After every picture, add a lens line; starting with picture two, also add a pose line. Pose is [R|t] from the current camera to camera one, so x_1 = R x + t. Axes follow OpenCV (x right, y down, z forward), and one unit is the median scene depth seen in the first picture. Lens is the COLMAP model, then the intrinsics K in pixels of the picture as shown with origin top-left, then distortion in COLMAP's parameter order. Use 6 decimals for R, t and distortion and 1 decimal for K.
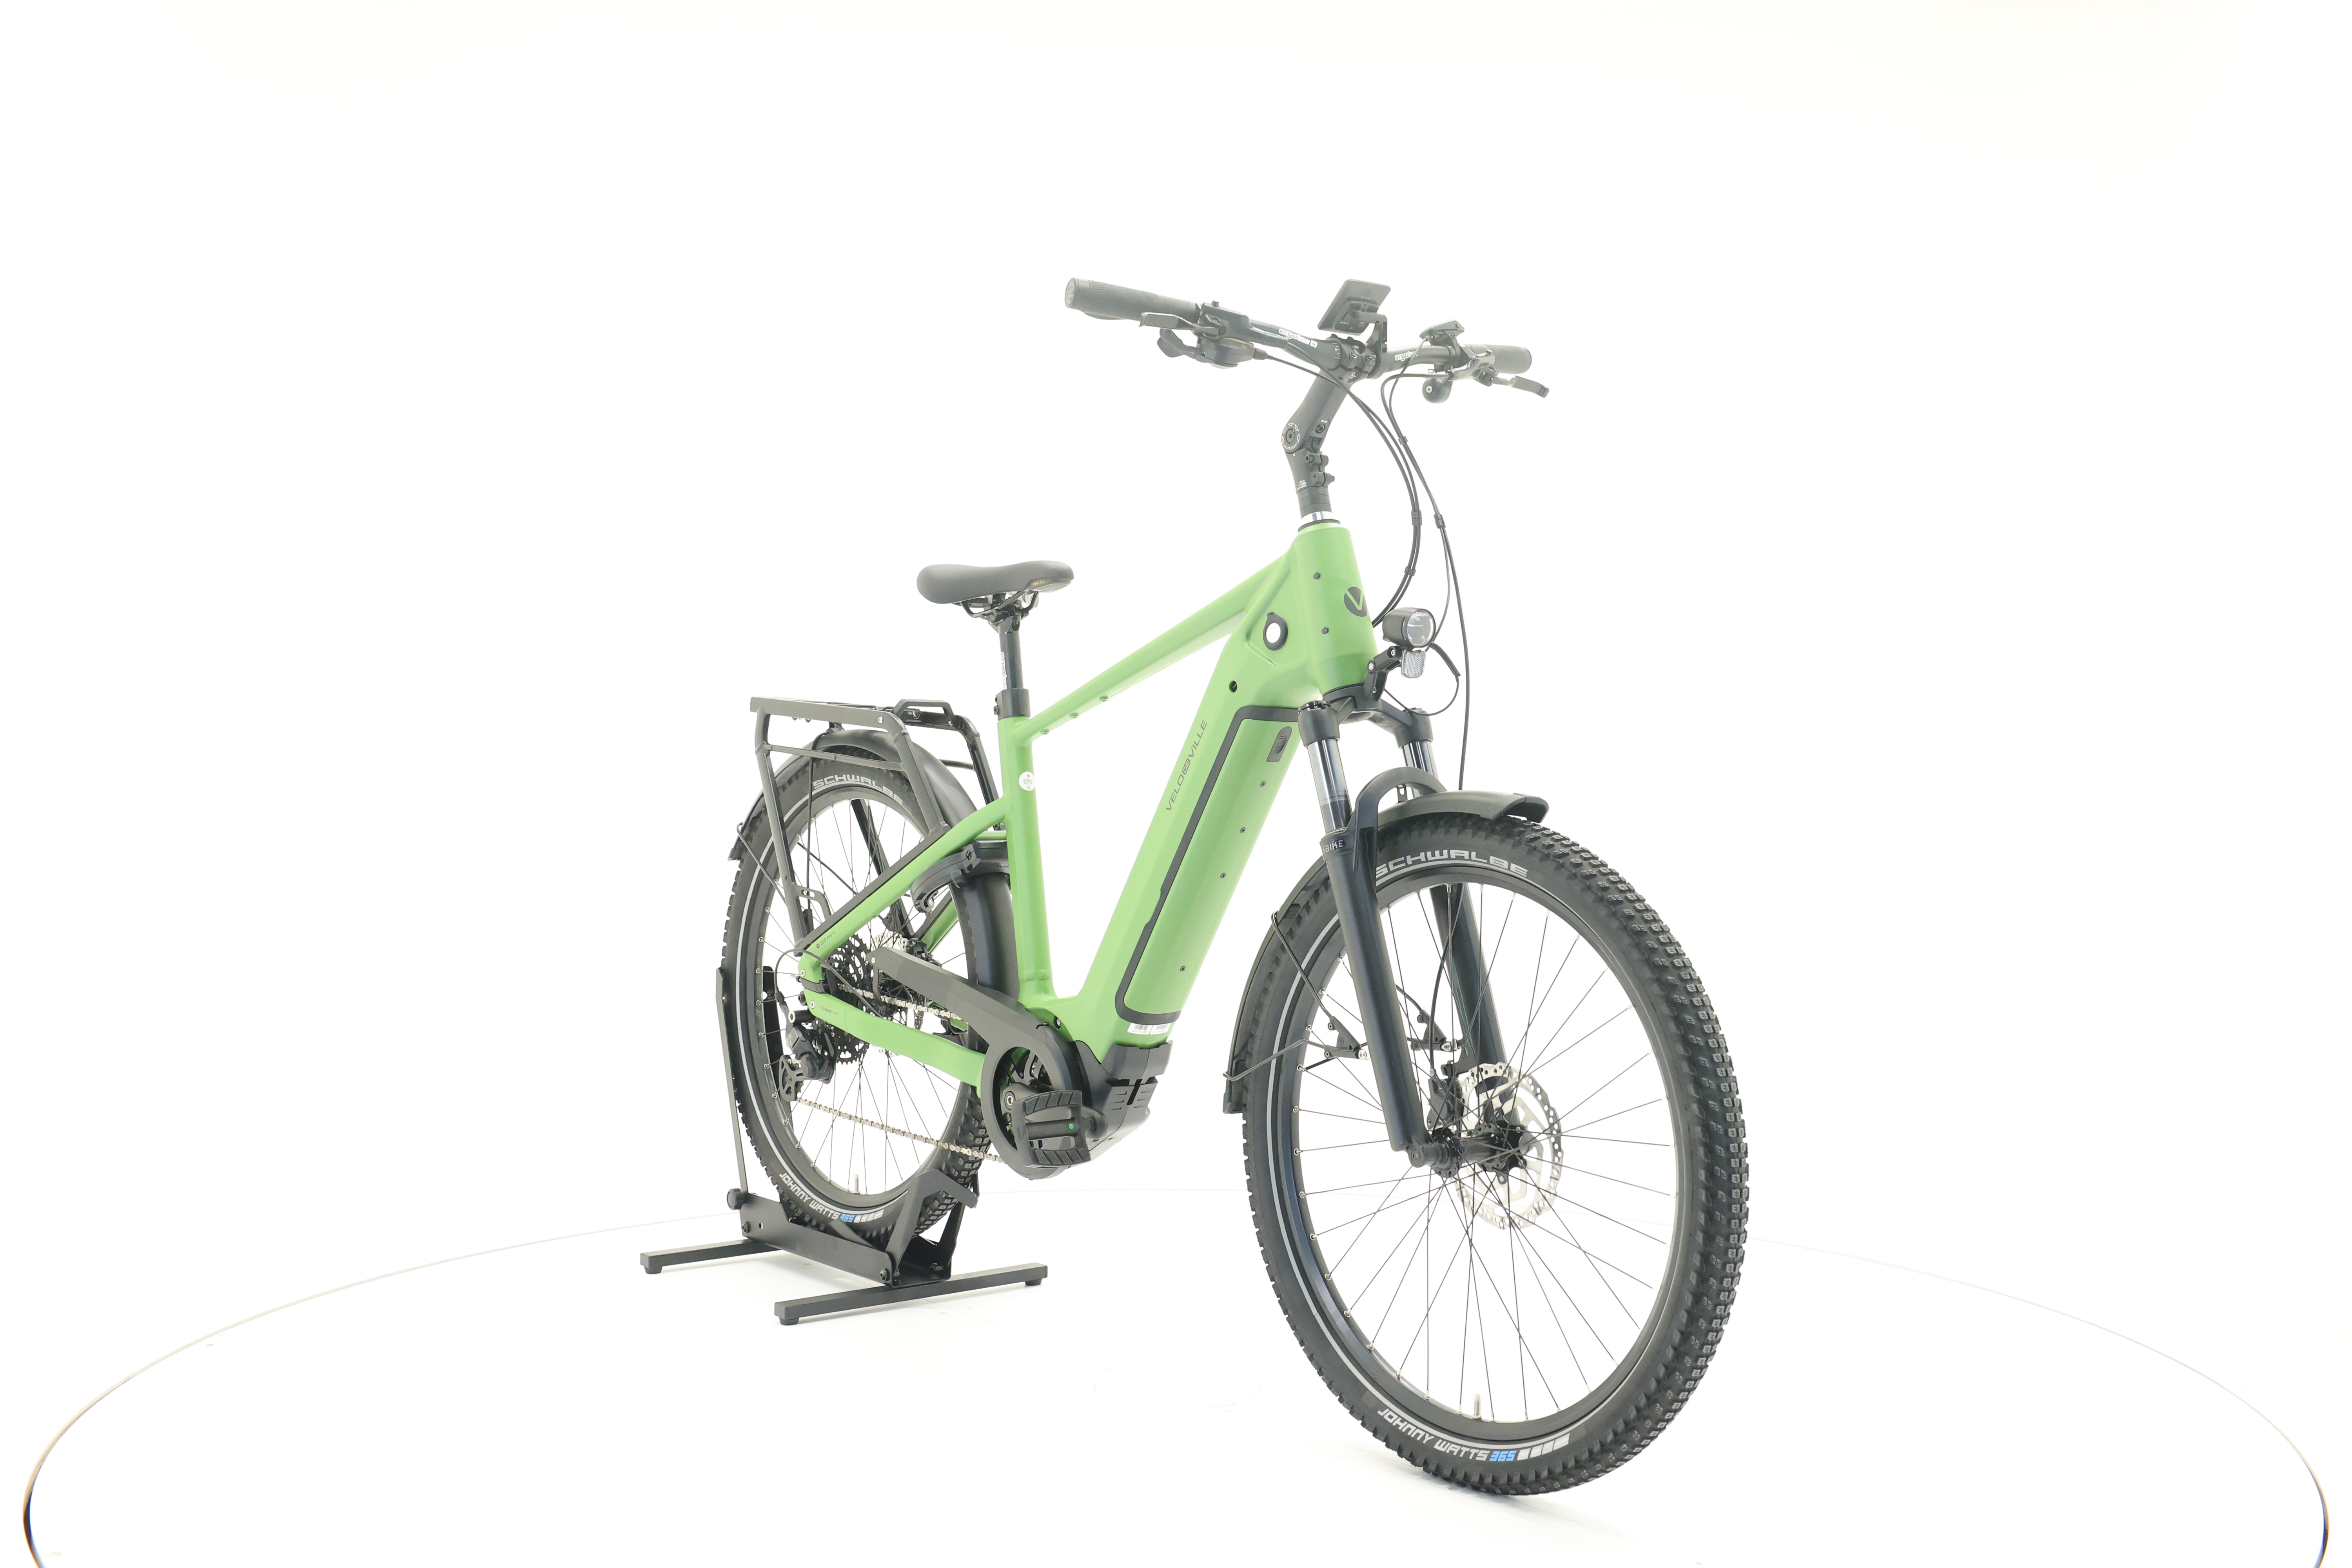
lens RADIAL K [[2483.5, 0, 1176.1], [0, 2483.5, 778.8], [0, 0, 1]] dist [-0.005296, 0.000000]
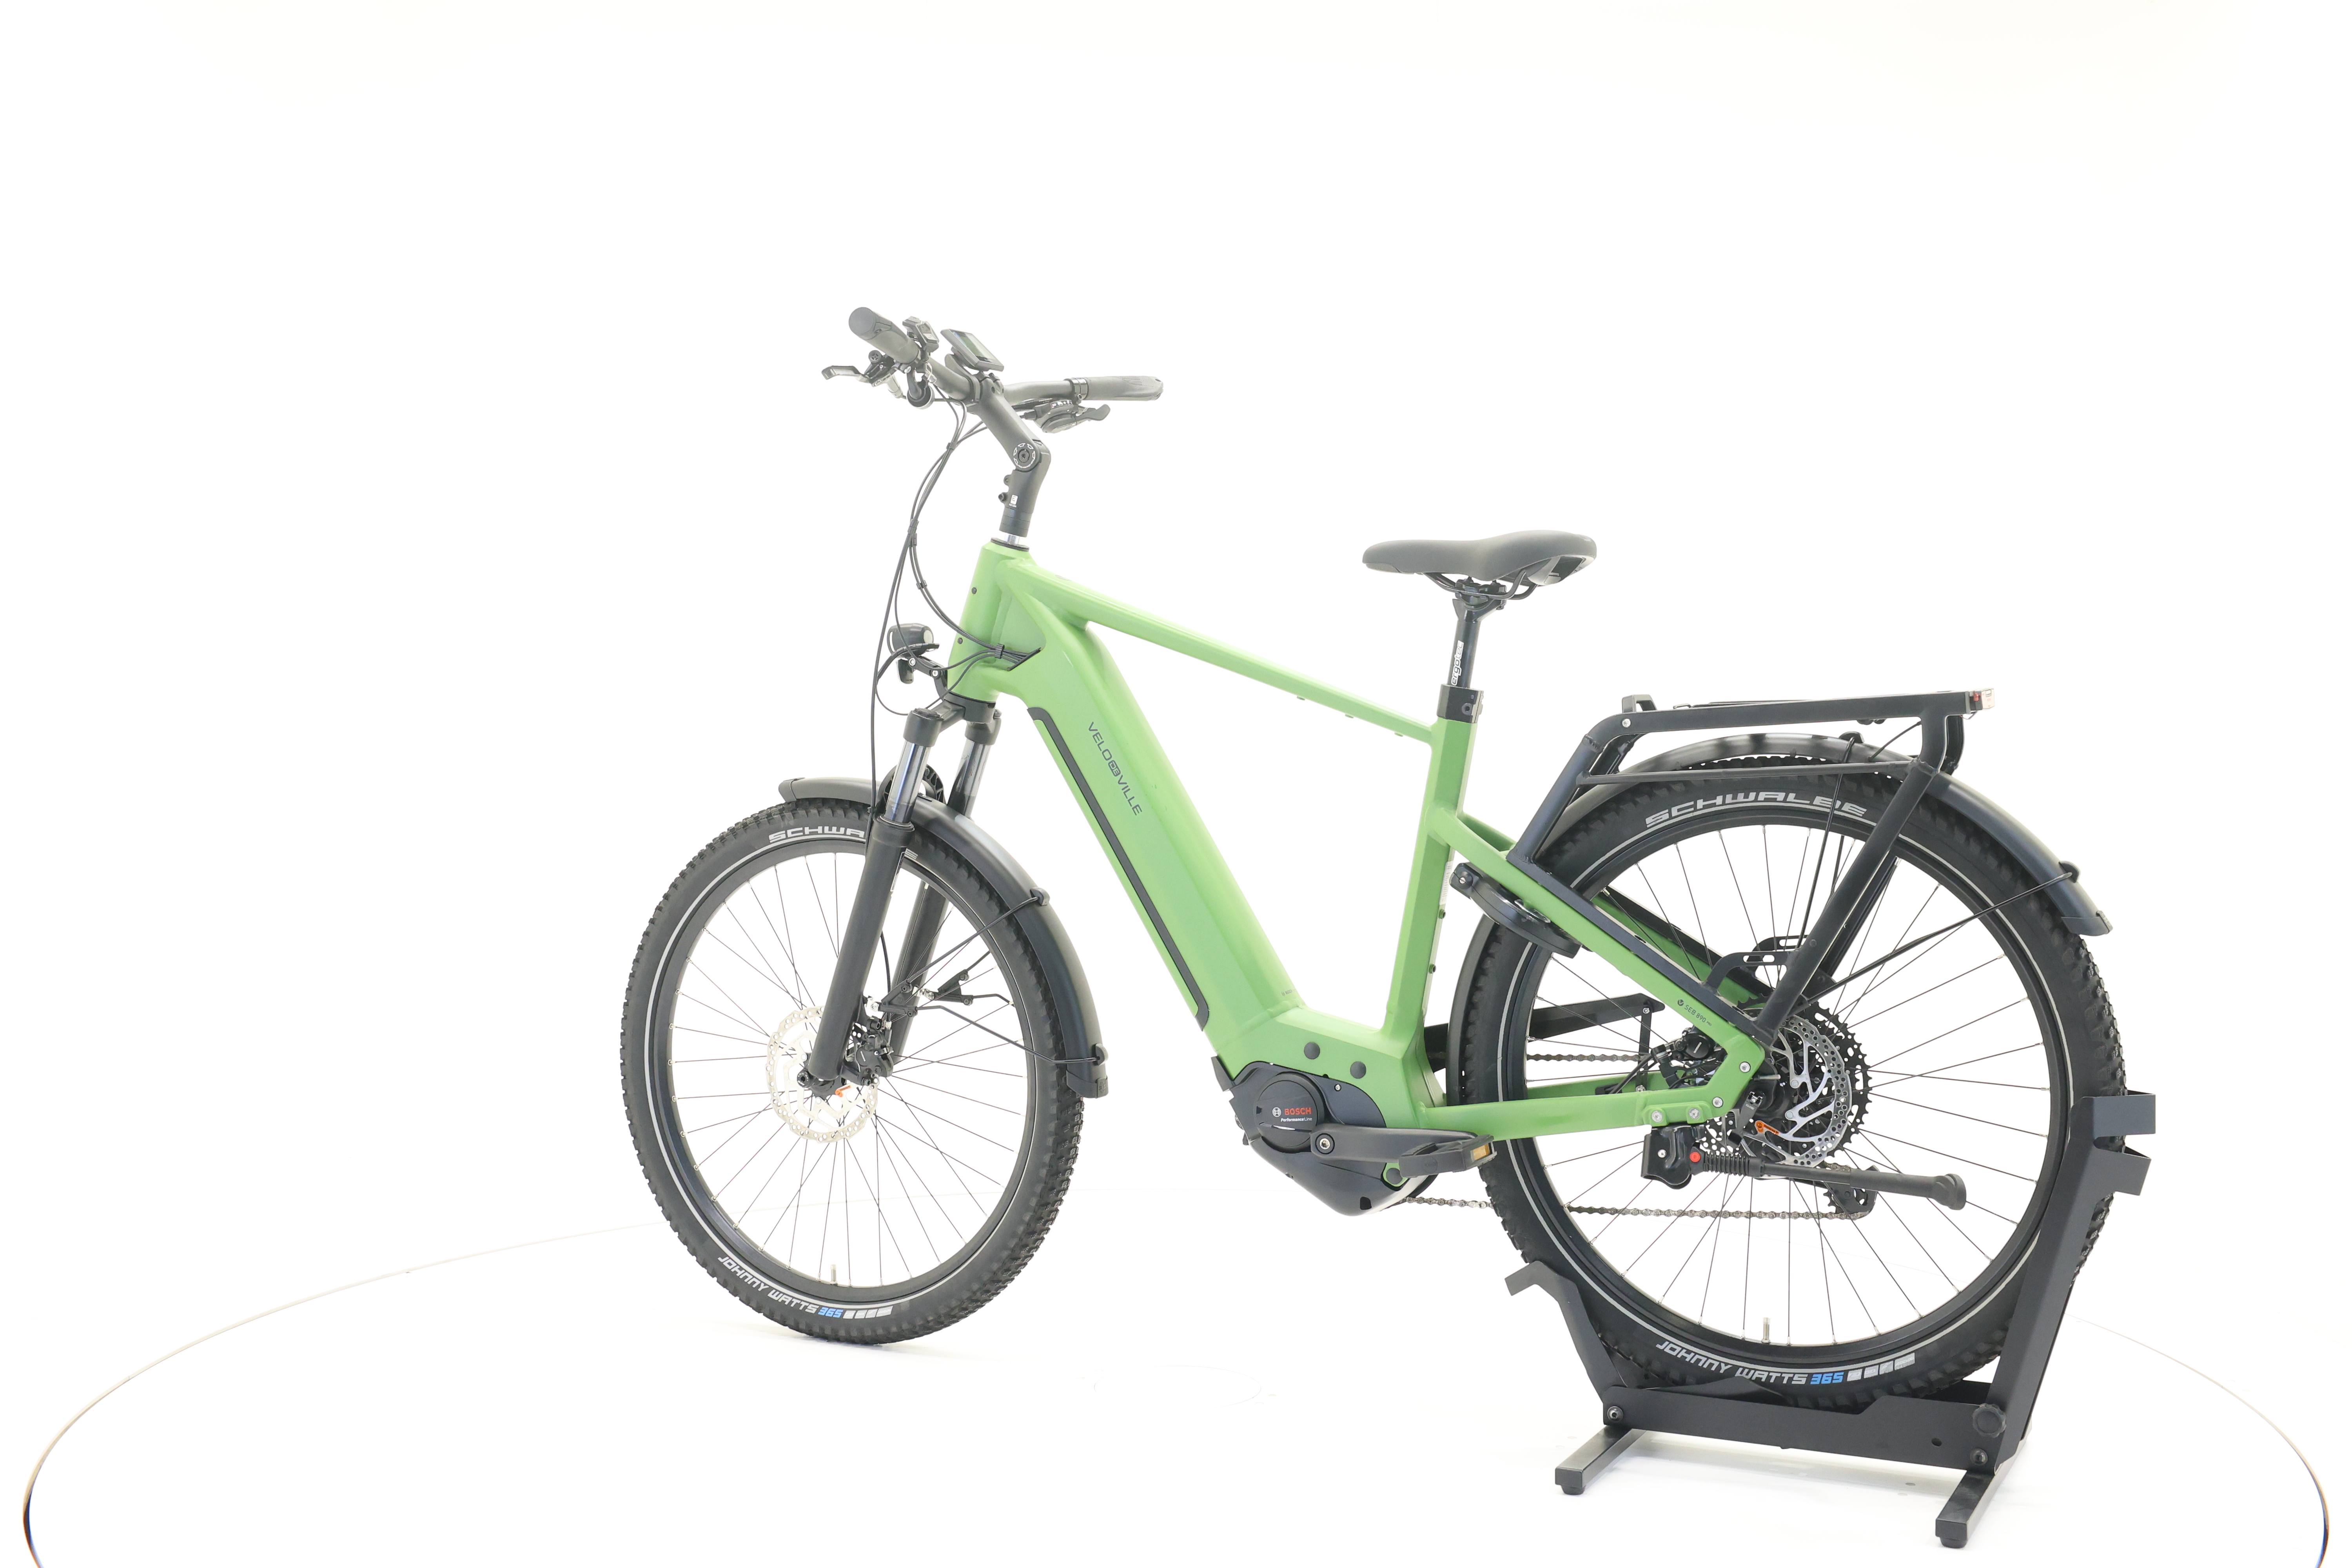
lens RADIAL K [[2483.5, 0, 1175.0], [0, 2483.5, 781.8], [0, 0, 1]] dist [-0.005296, 0.000000]
pose [[-0.912408, 0.000182, -0.409281, 0.437882], [-0.015891, 0.999230, 0.035870, -0.036777], [0.408972, 0.039232, -0.911703, 2.026216]]
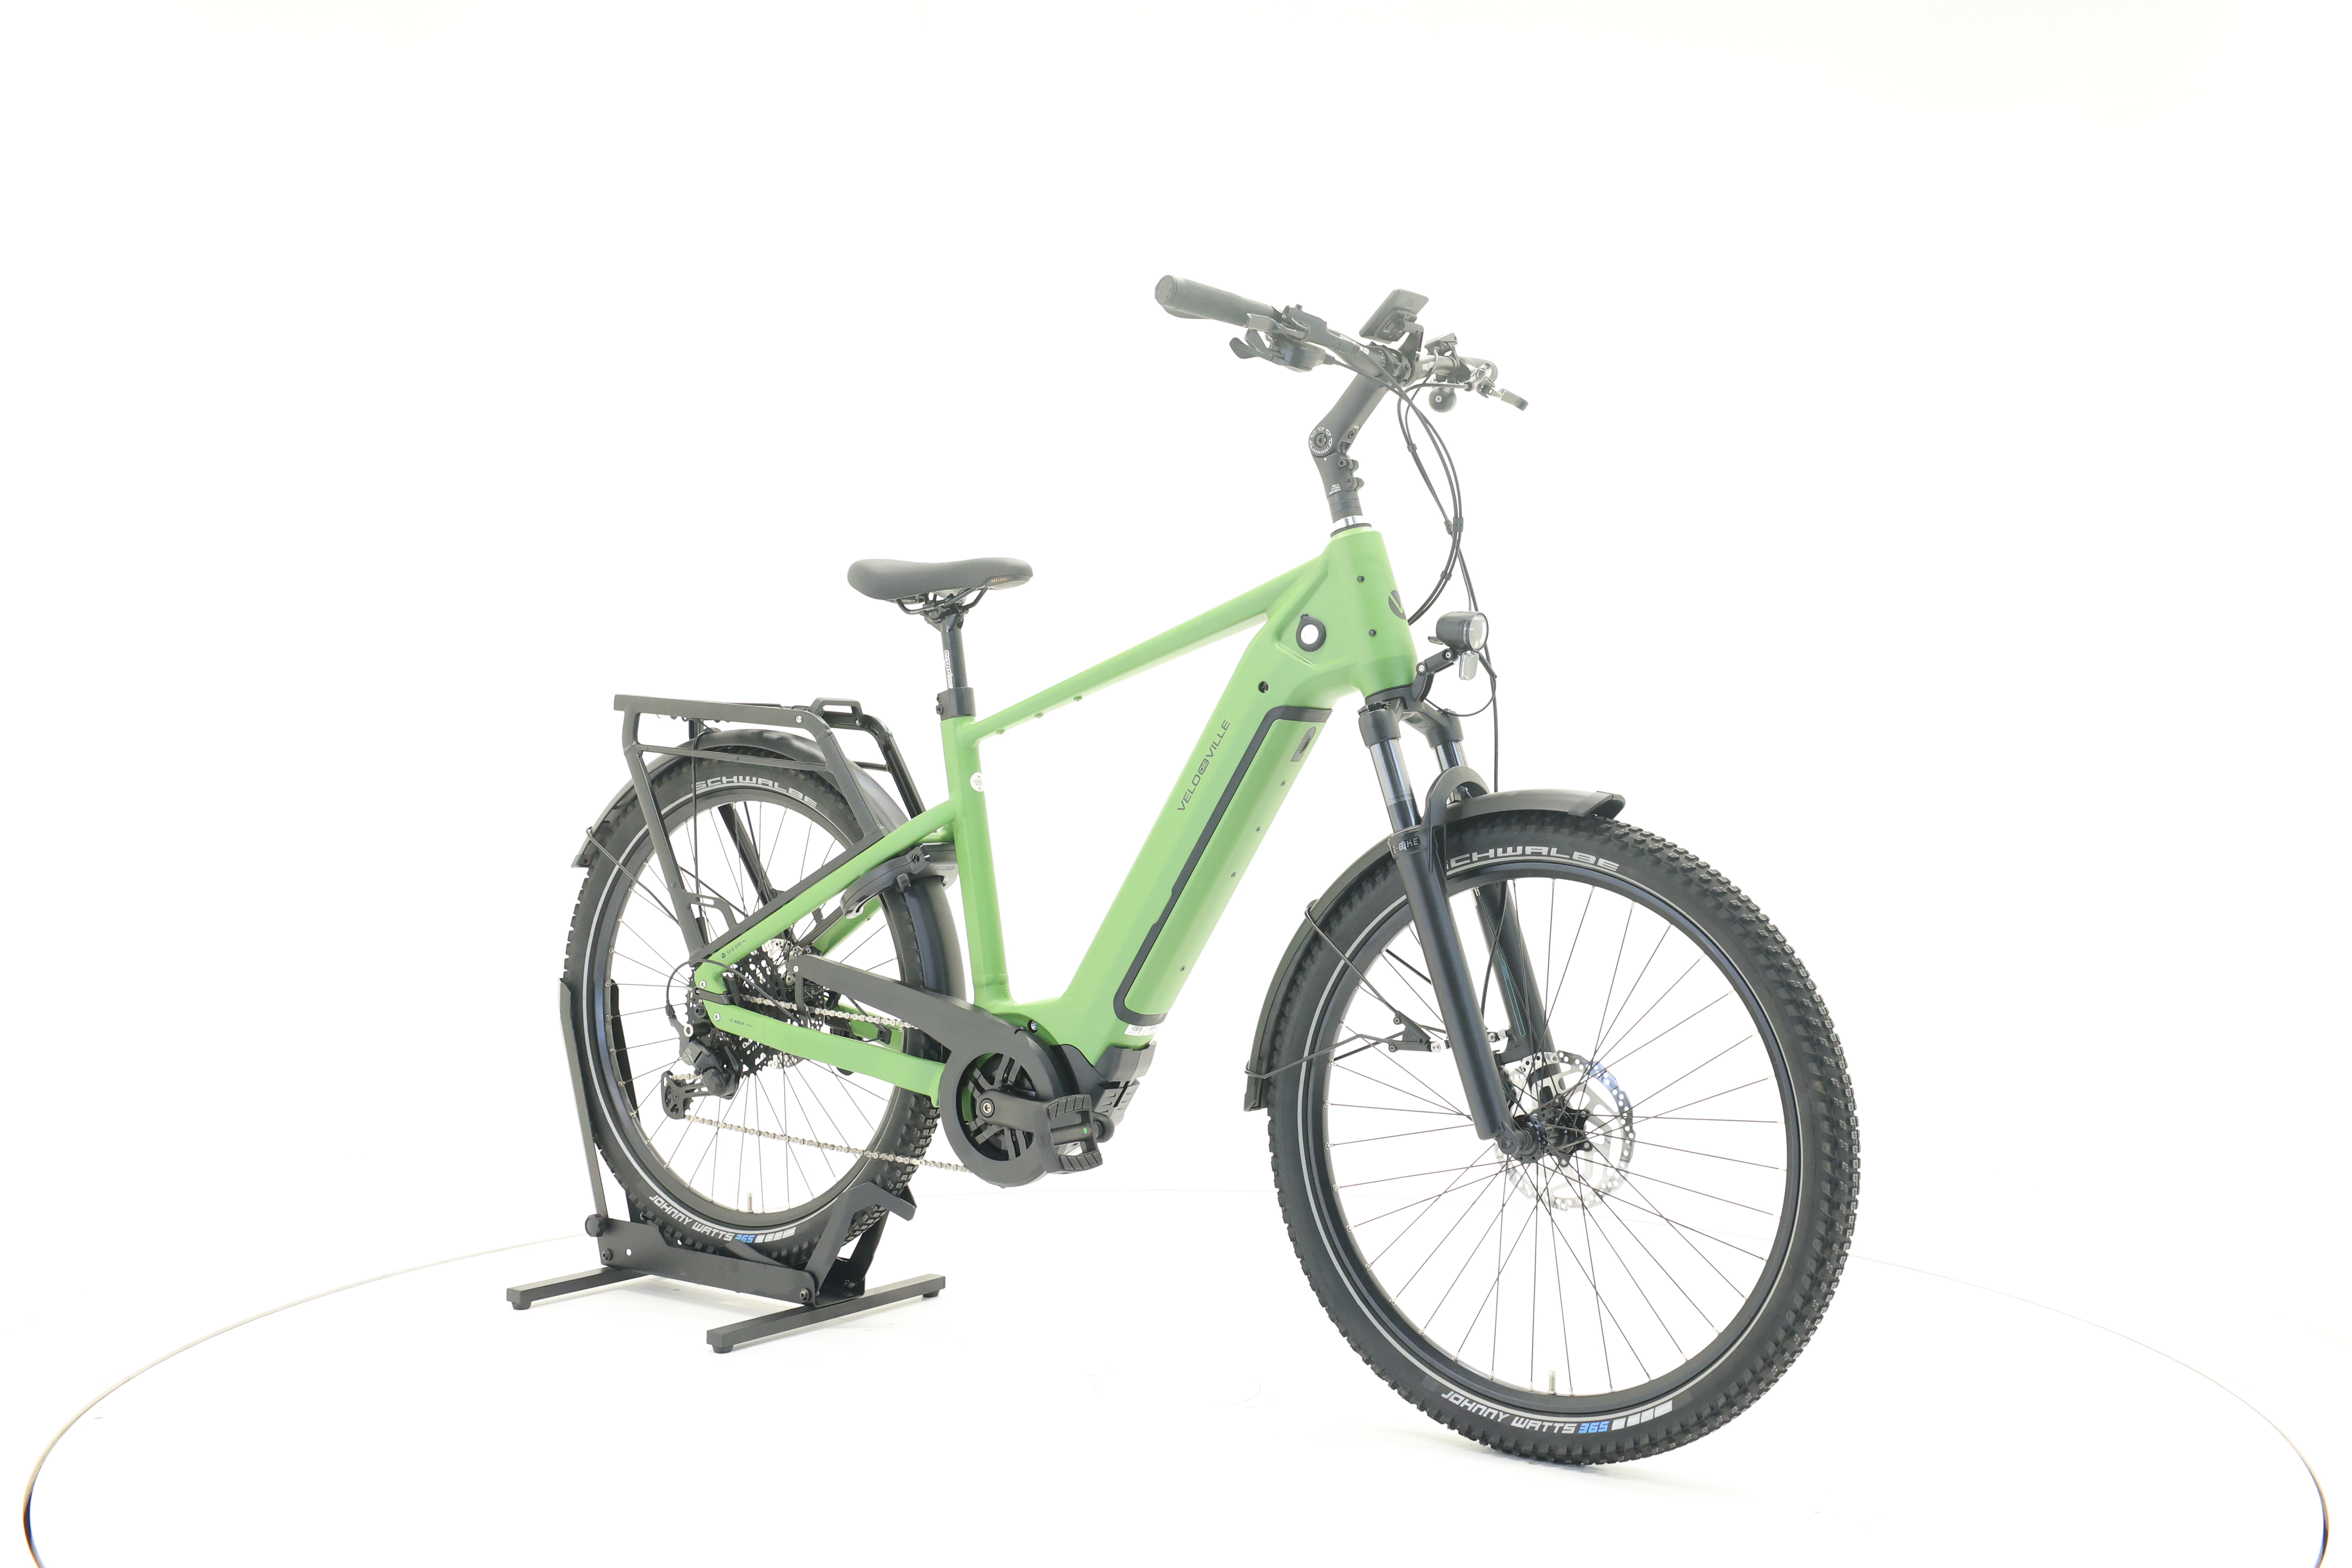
lens RADIAL K [[2483.5, 0, 1176.0], [0, 2483.5, 782.8], [0, 0, 1]] dist [-0.005296, 0.000000]
pose [[0.963448, -0.005657, 0.267835, -0.283878], [0.004963, 0.999982, 0.003270, -0.001782], [-0.267849, -0.001821, 0.963459, 0.039517]]
